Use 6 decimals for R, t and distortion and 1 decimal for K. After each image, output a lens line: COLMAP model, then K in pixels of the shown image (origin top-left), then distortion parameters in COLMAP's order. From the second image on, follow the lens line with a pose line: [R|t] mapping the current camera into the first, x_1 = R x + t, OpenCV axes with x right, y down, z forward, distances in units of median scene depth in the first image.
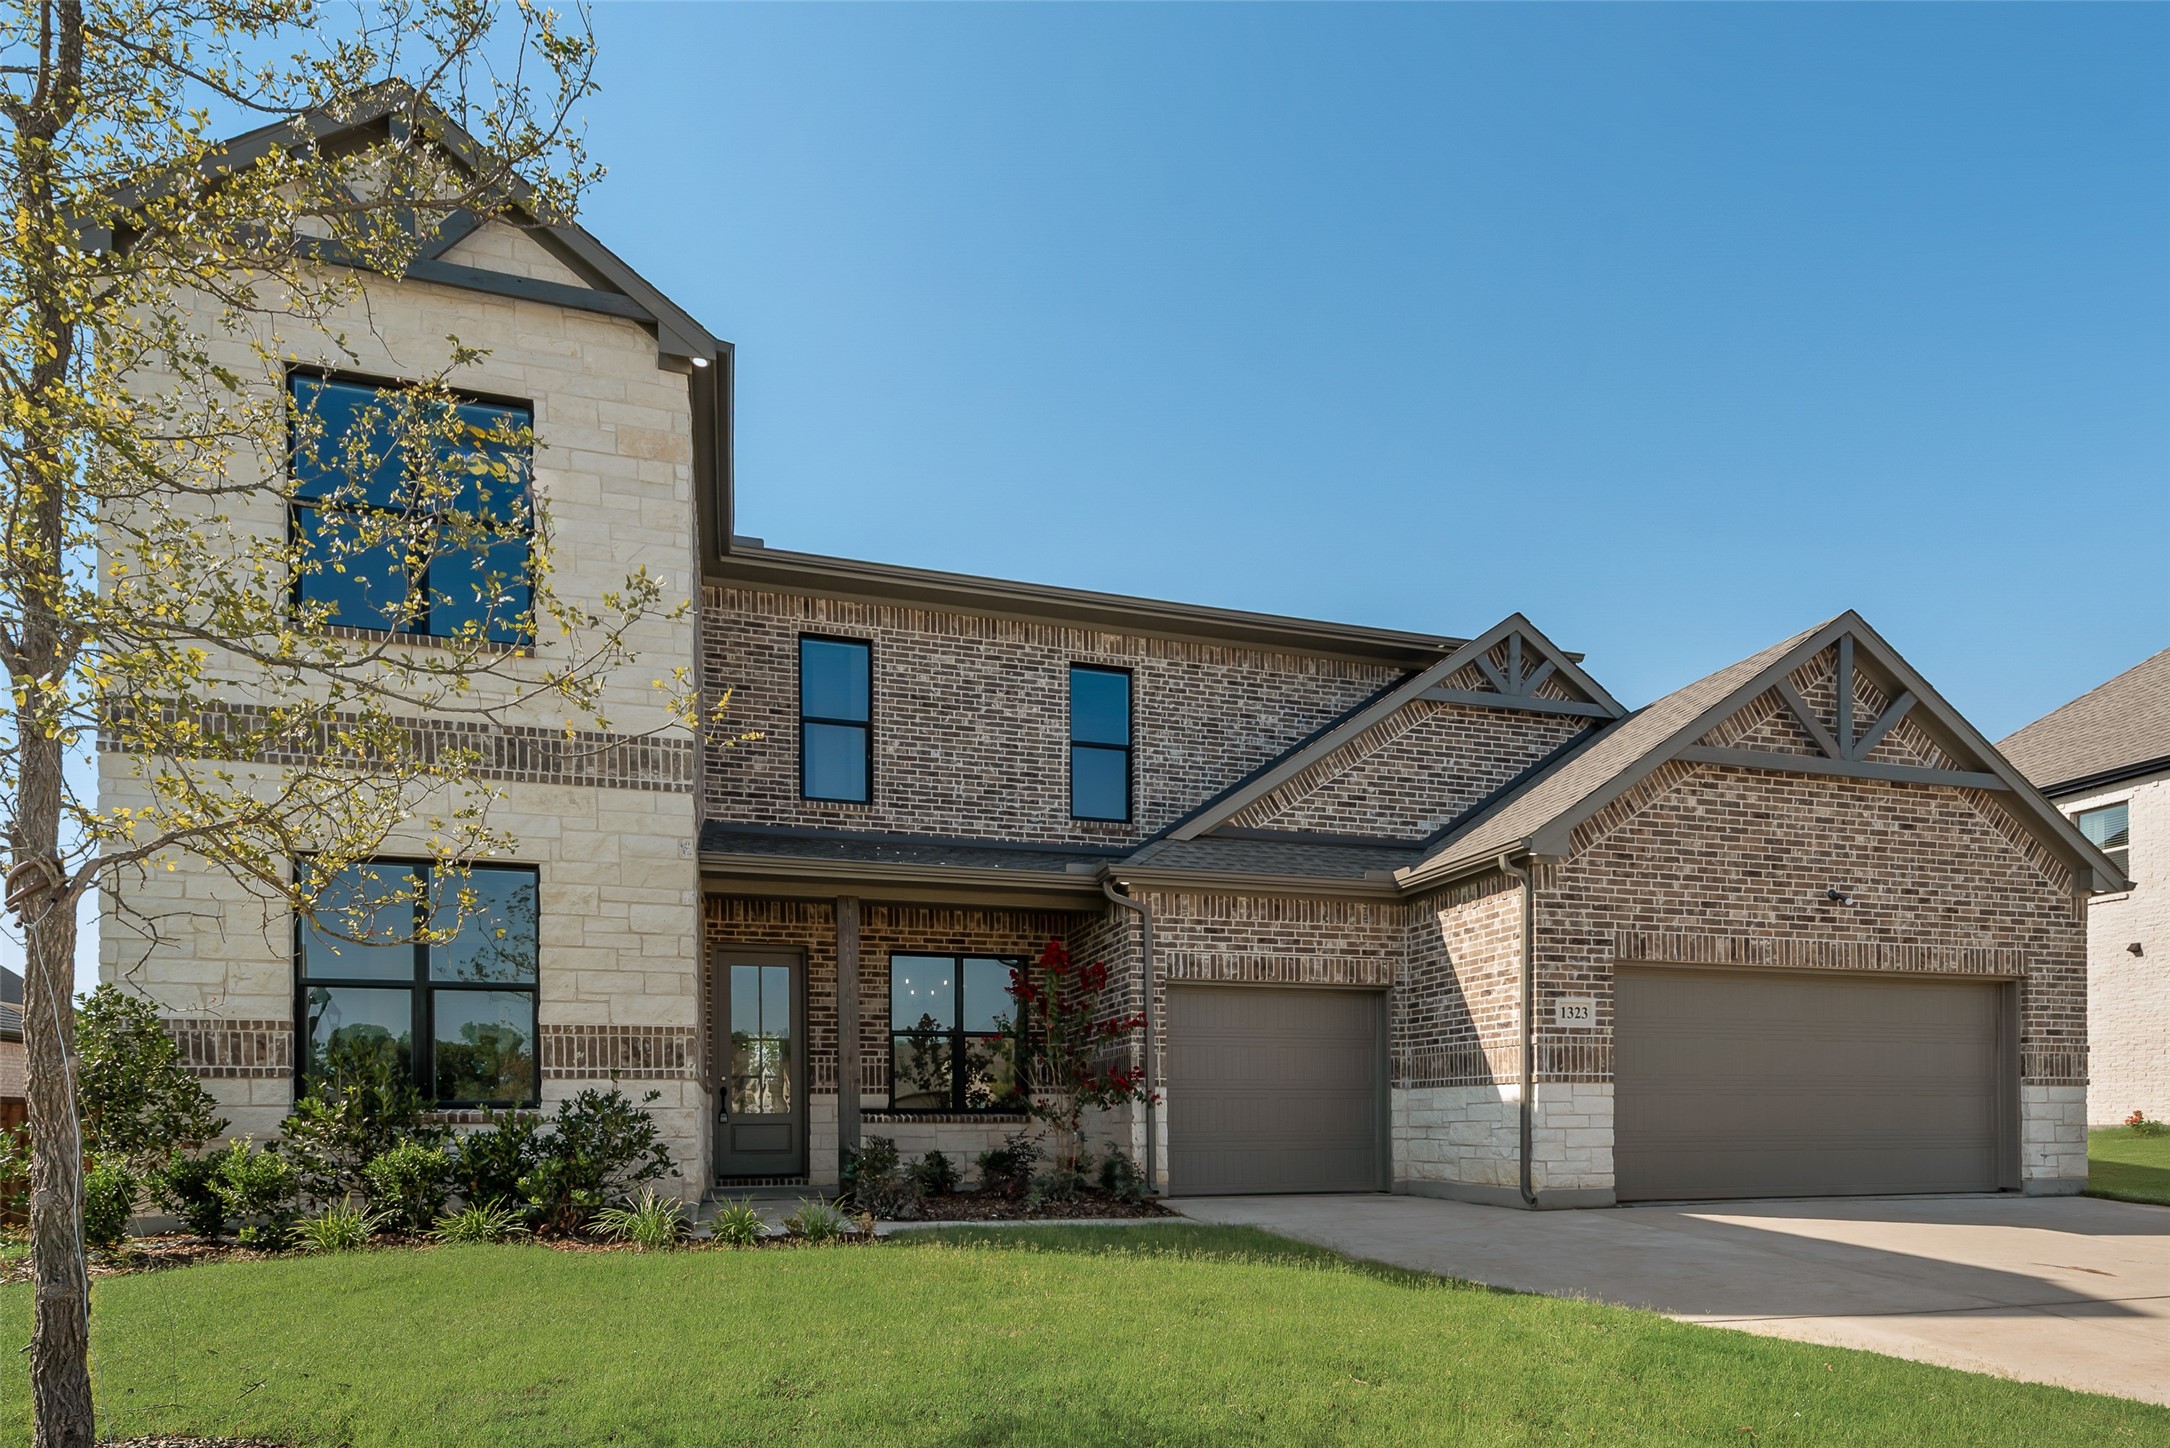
lens RADIAL K [[1003.4, 0, 1078.1], [0, 1003.4, 824.2], [0, 0, 1]] dist [0.012029, -0.001281]
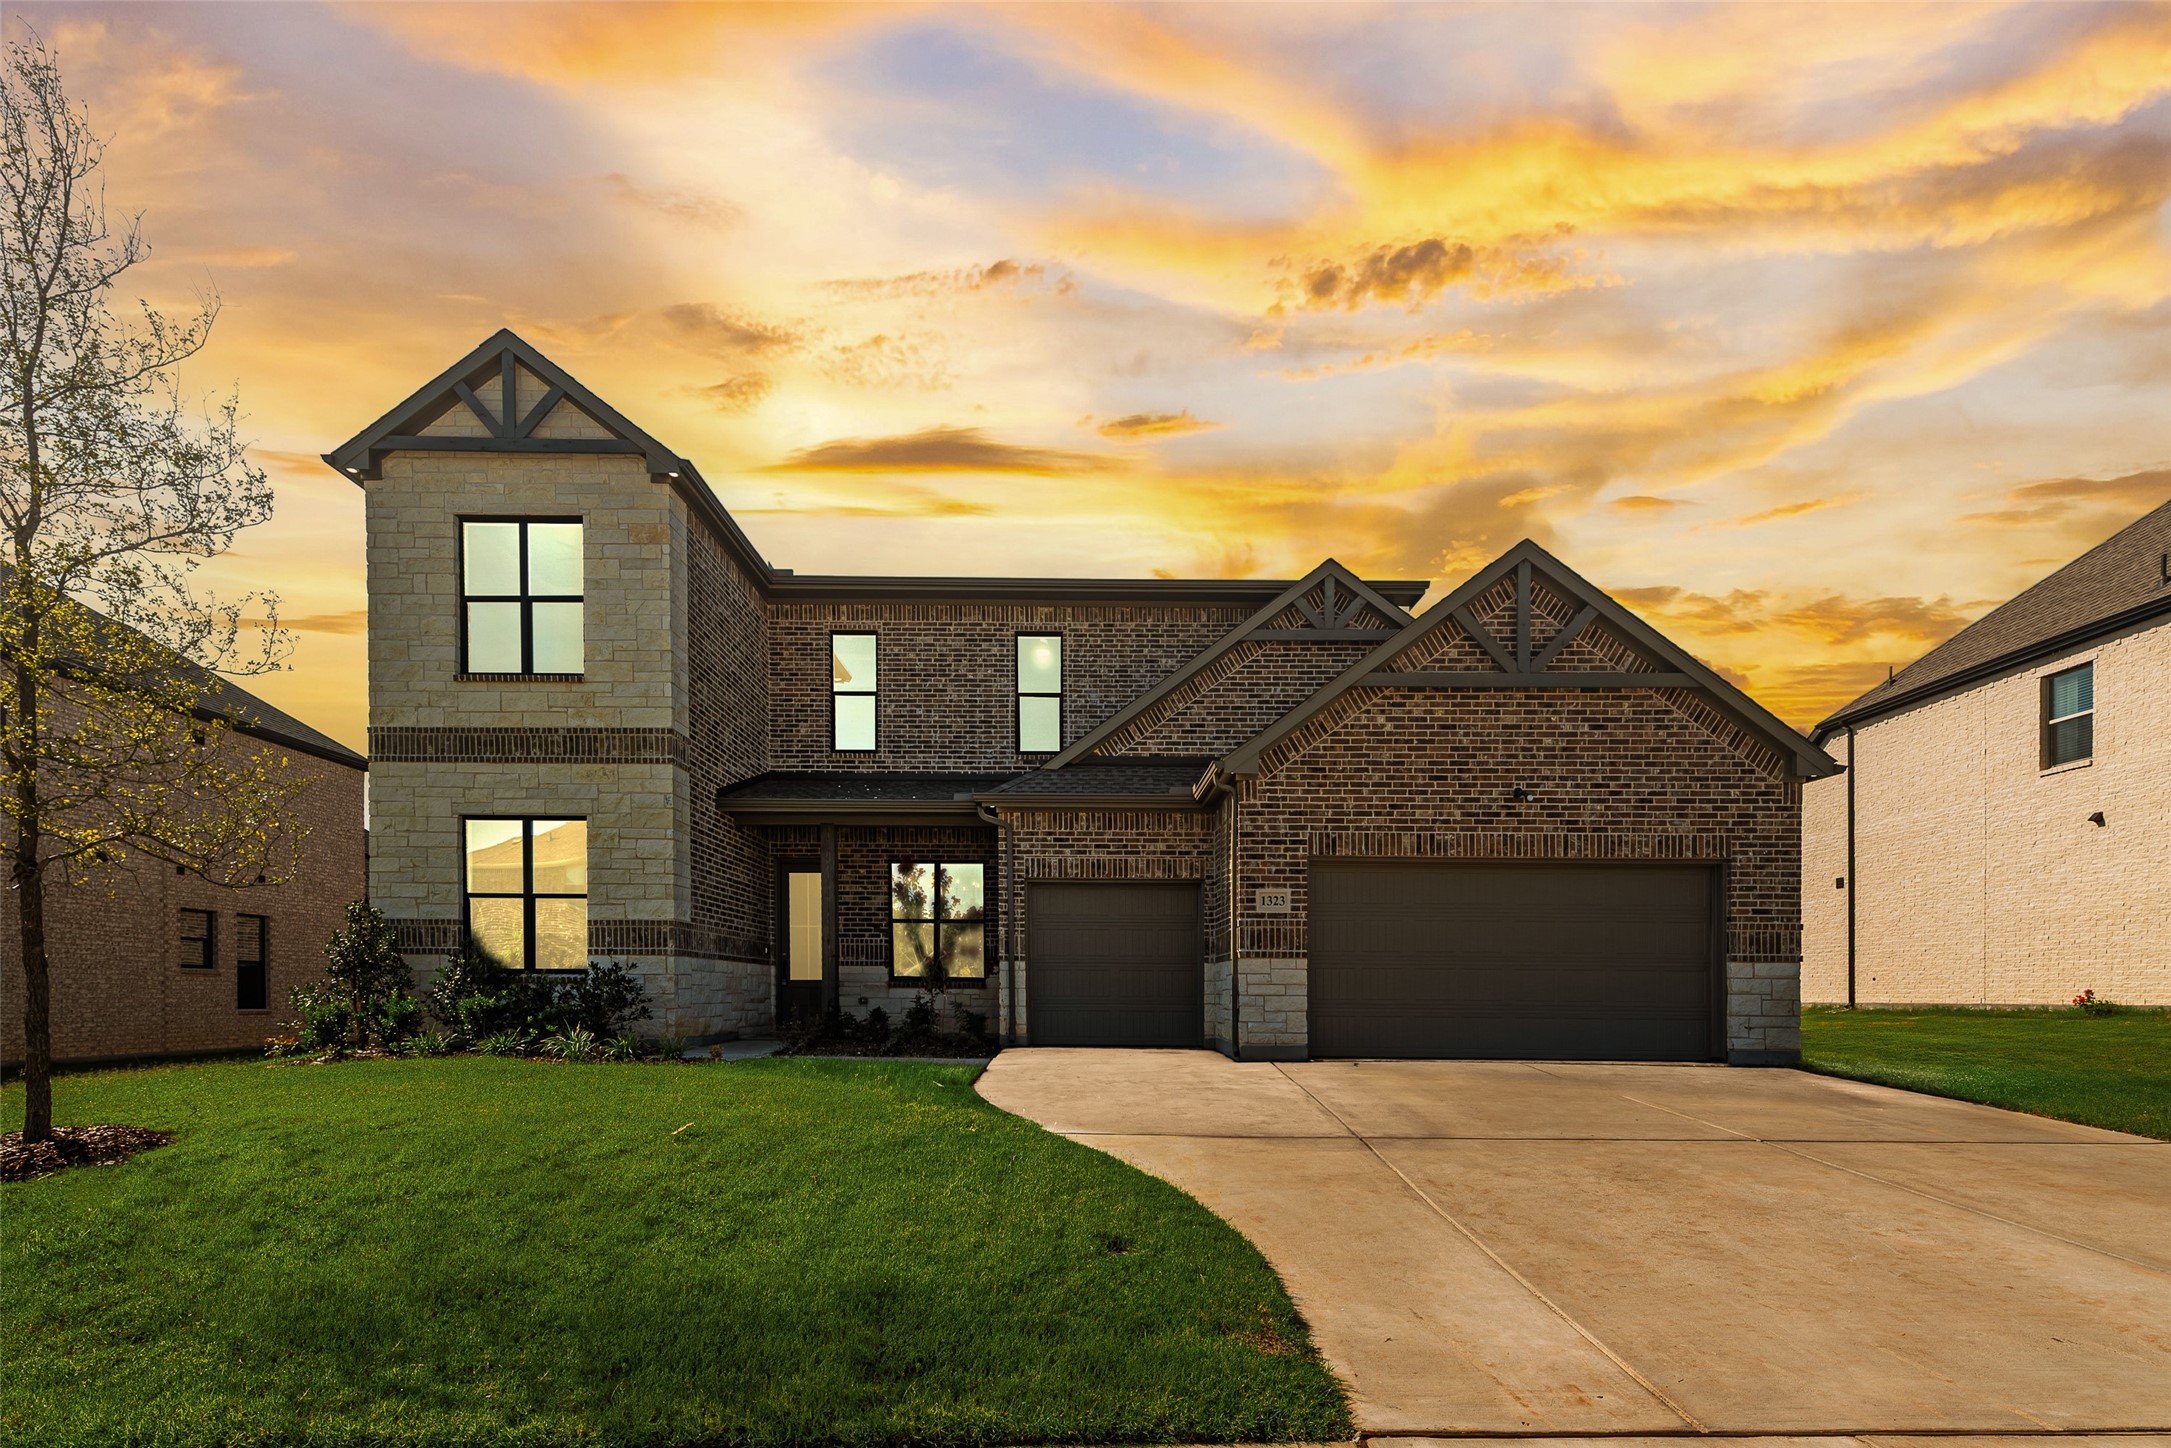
lens RADIAL K [[863.3, 0, 1085.8], [0, 863.3, 722.1], [0, 0, 1]] dist [0.011073, -0.000205]
pose [[0.958597, -0.072564, -0.275366, 0.545776], [0.068893, 0.997359, -0.022994, -0.019687], [0.276307, 0.003071, 0.961065, -0.068252]]
